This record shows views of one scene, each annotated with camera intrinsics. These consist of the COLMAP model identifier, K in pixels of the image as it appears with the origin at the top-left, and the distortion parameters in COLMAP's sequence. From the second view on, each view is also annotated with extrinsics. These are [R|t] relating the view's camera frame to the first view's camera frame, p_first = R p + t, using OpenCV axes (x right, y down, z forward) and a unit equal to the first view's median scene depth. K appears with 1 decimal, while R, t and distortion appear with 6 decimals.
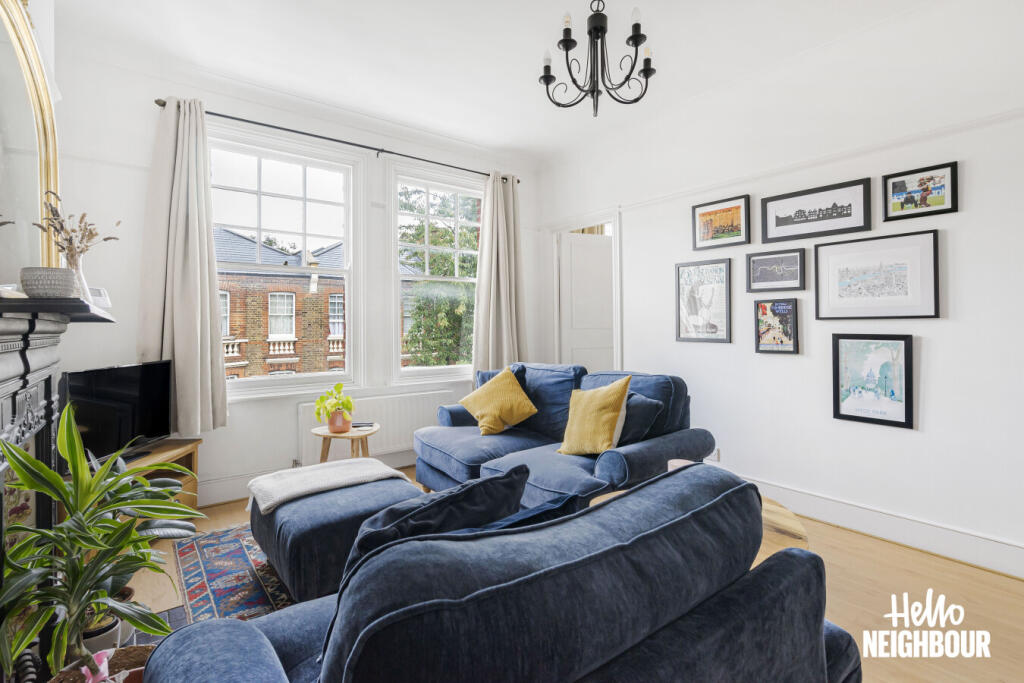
lens RADIAL K [[497.0, 0, 519.4], [0, 497.0, 325.7], [0, 0, 1]] dist [0.003600, 0.002026]
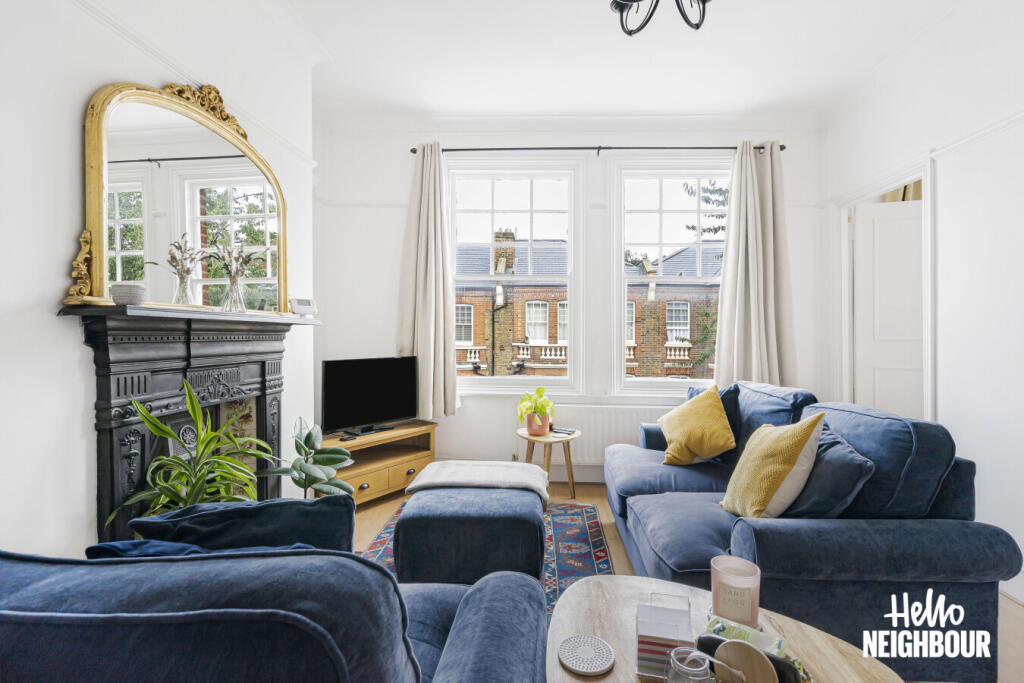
lens RADIAL K [[497.0, 0, 515.1], [0, 497.0, 334.6], [0, 0, 1]] dist [0.003600, 0.002026]
pose [[0.757035, 0.017130, -0.653149, 0.325997], [-0.015298, 0.999847, 0.008492, 0.000321], [0.653195, 0.003563, 0.757182, 0.242783]]
